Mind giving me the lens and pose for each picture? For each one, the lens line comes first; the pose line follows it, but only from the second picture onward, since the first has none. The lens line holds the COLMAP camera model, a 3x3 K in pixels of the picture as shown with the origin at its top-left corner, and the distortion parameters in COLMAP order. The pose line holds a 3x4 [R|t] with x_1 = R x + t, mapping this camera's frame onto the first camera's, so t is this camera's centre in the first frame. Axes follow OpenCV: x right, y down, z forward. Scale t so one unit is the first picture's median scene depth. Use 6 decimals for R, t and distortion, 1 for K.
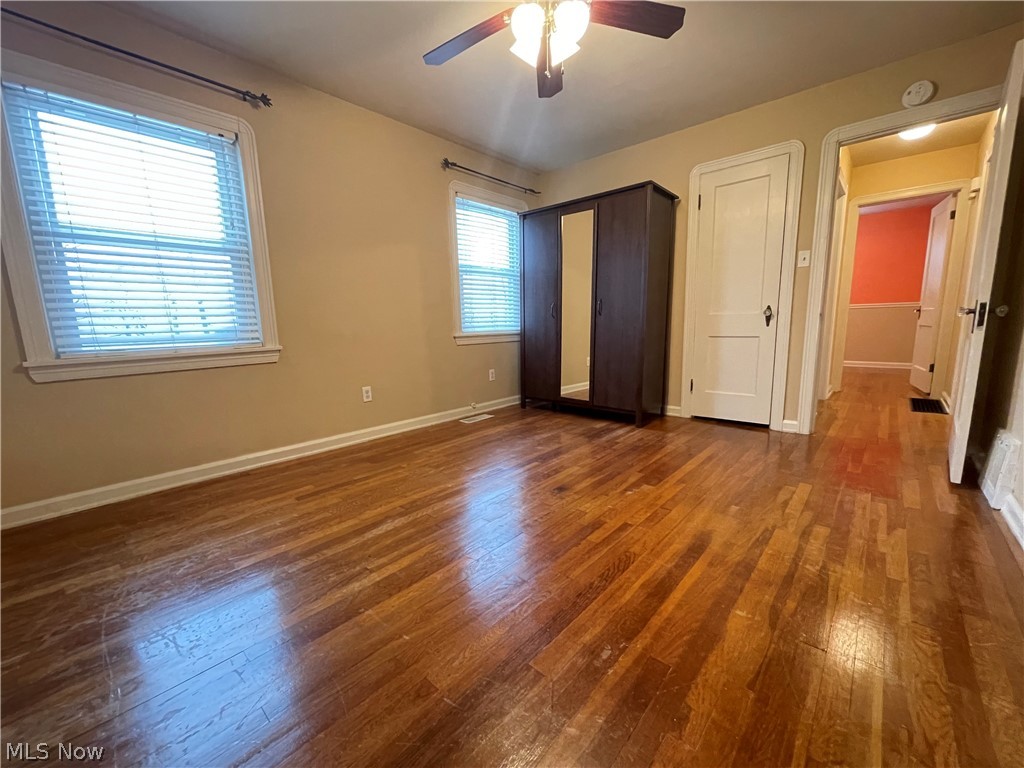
lens RADIAL K [[413.4, 0, 508.5], [0, 413.4, 388.5], [0, 0, 1]] dist [-0.001460, 0.000209]
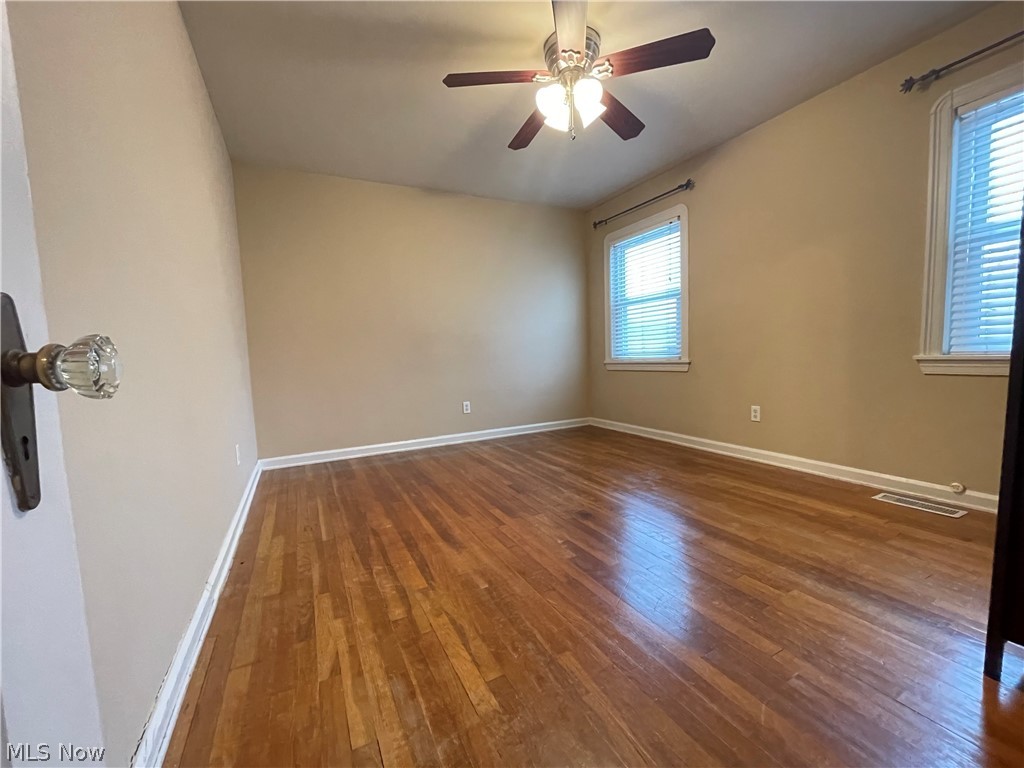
lens RADIAL K [[413.4, 0, 508.5], [0, 413.4, 388.5], [0, 0, 1]] dist [-0.001460, 0.000209]
pose [[-0.349366, 0.118535, -0.929458, 1.233520], [-0.105743, 0.980641, 0.164809, -0.231915], [0.931000, 0.155862, -0.330068, 1.244289]]
